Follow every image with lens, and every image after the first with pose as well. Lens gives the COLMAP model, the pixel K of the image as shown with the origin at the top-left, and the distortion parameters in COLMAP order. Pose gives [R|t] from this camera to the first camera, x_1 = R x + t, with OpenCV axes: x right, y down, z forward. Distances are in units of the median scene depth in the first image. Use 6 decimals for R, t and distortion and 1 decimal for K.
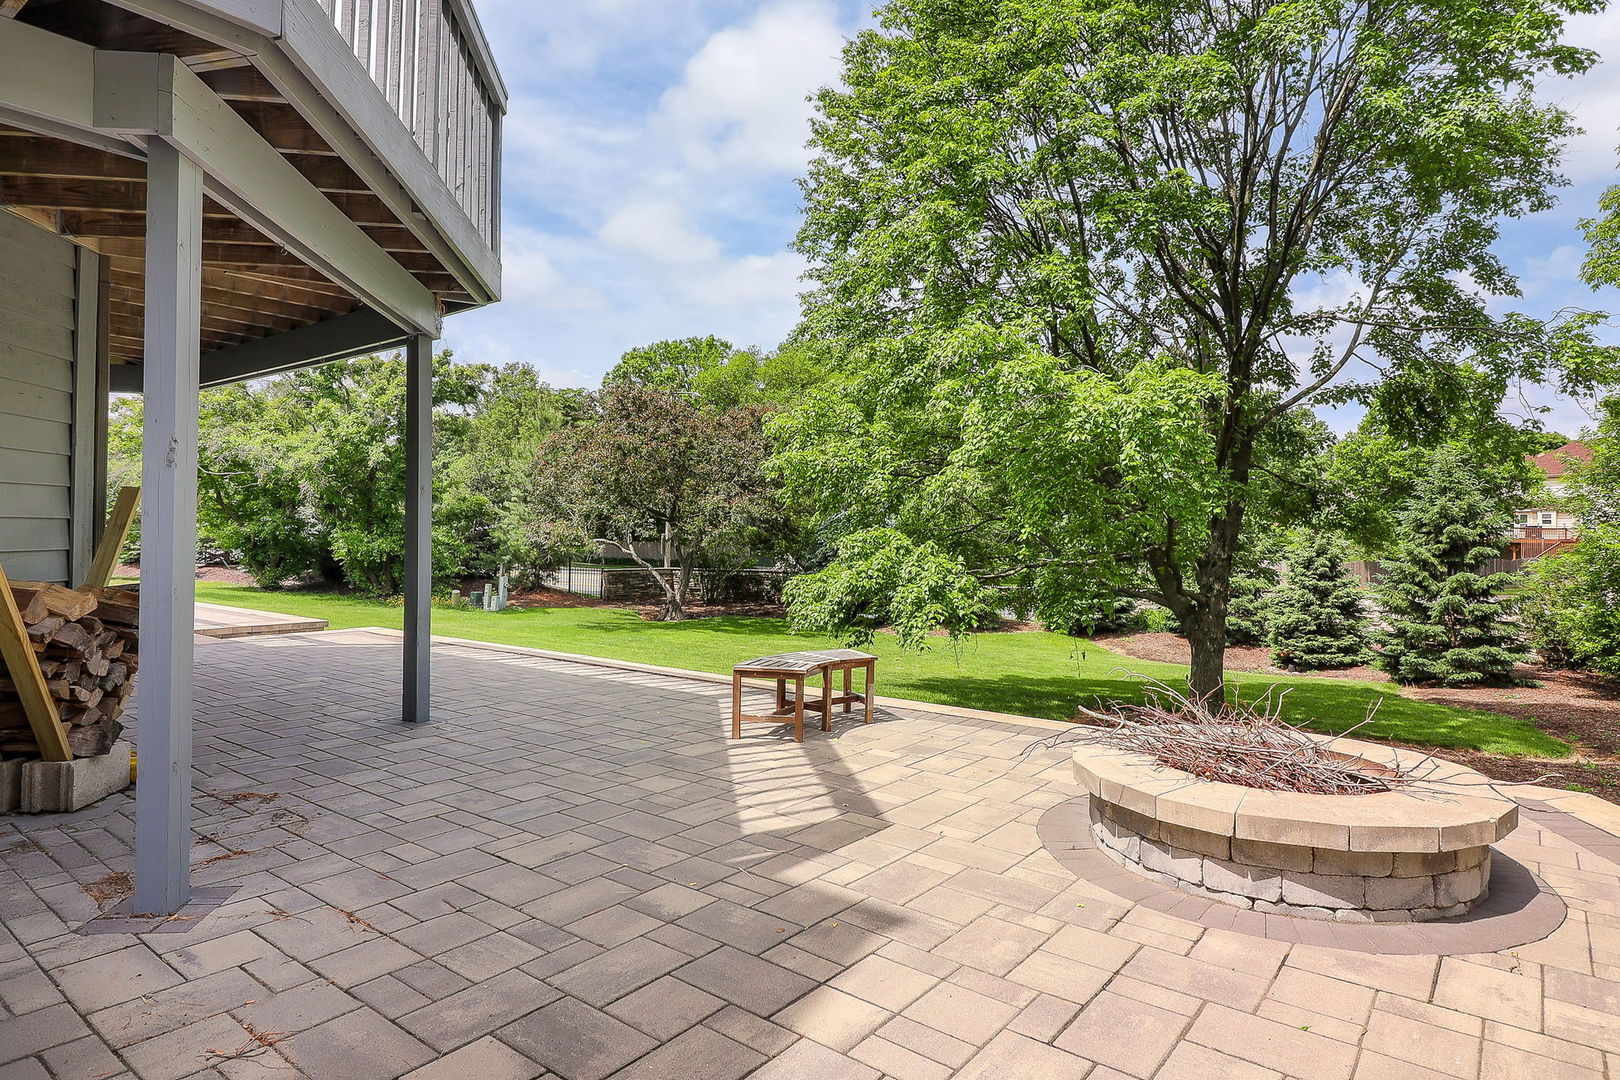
lens RADIAL K [[907.4, 0, 812.8], [0, 907.4, 508.1], [0, 0, 1]] dist [-0.010833, -0.002638]
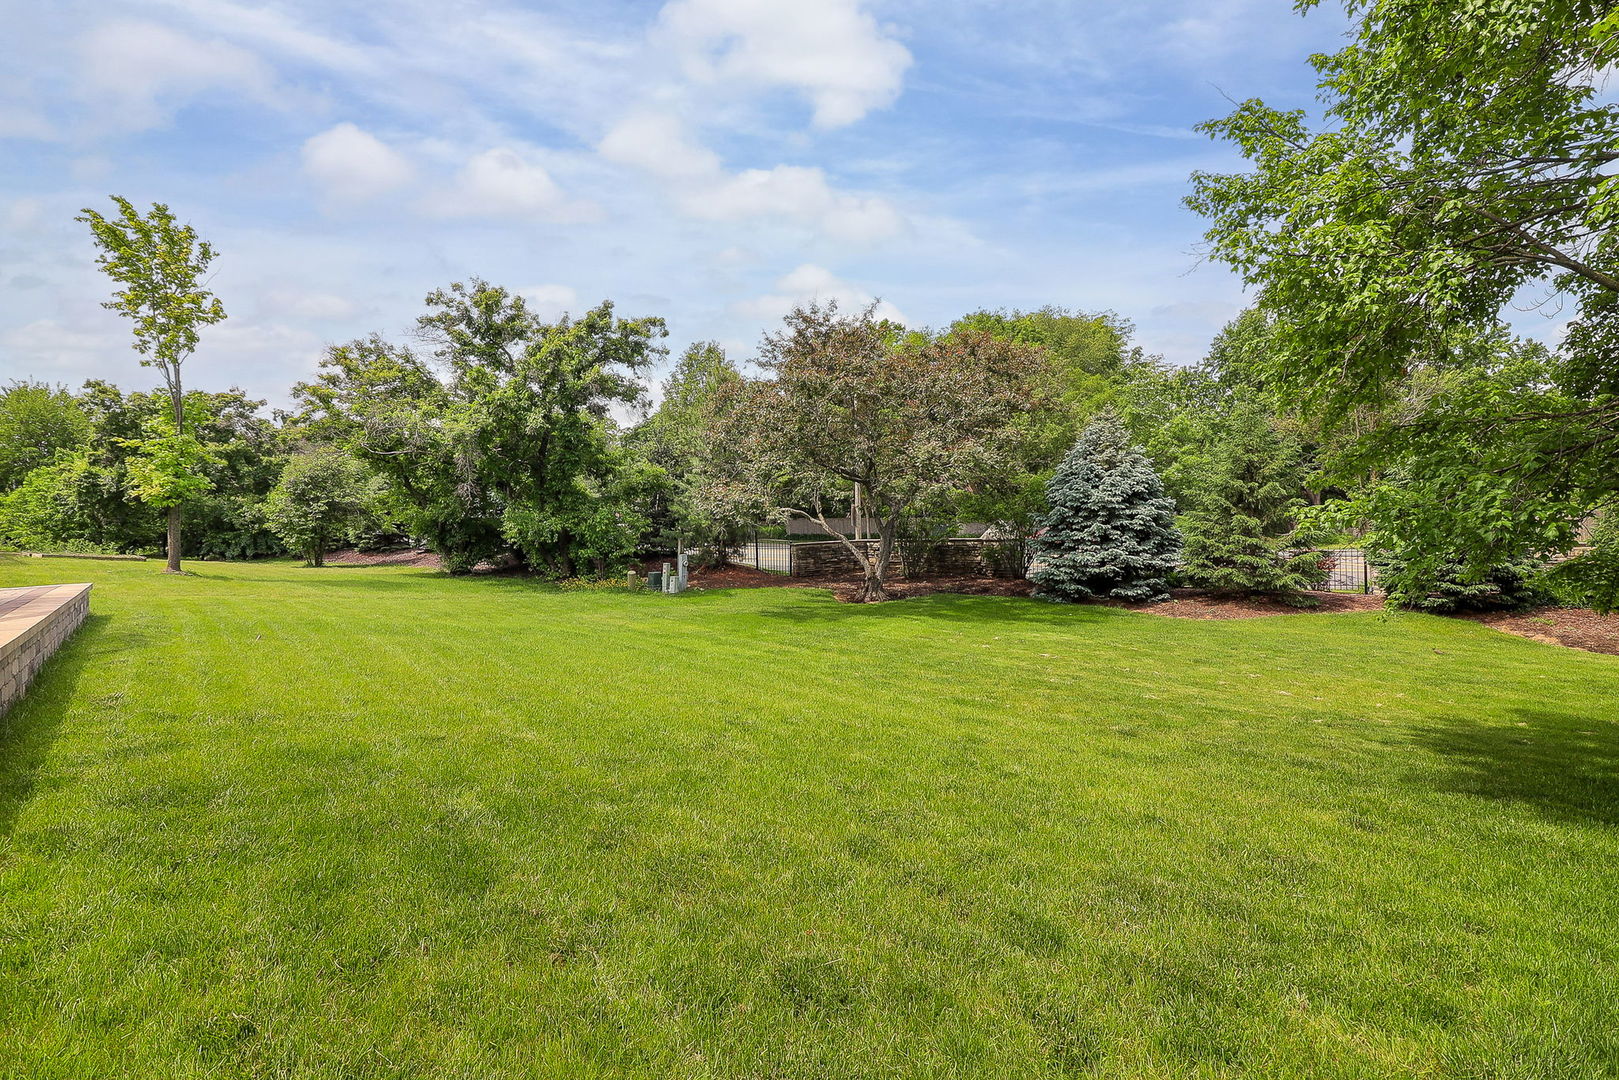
lens RADIAL K [[754.5, 0, 813.3], [0, 754.5, 516.3], [0, 0, 1]] dist [0.003482, -0.009338]
pose [[0.978681, -0.036675, -0.202086, -0.063054], [0.043121, 0.998689, 0.027586, 0.022901], [0.200810, -0.035712, 0.978979, 0.298283]]
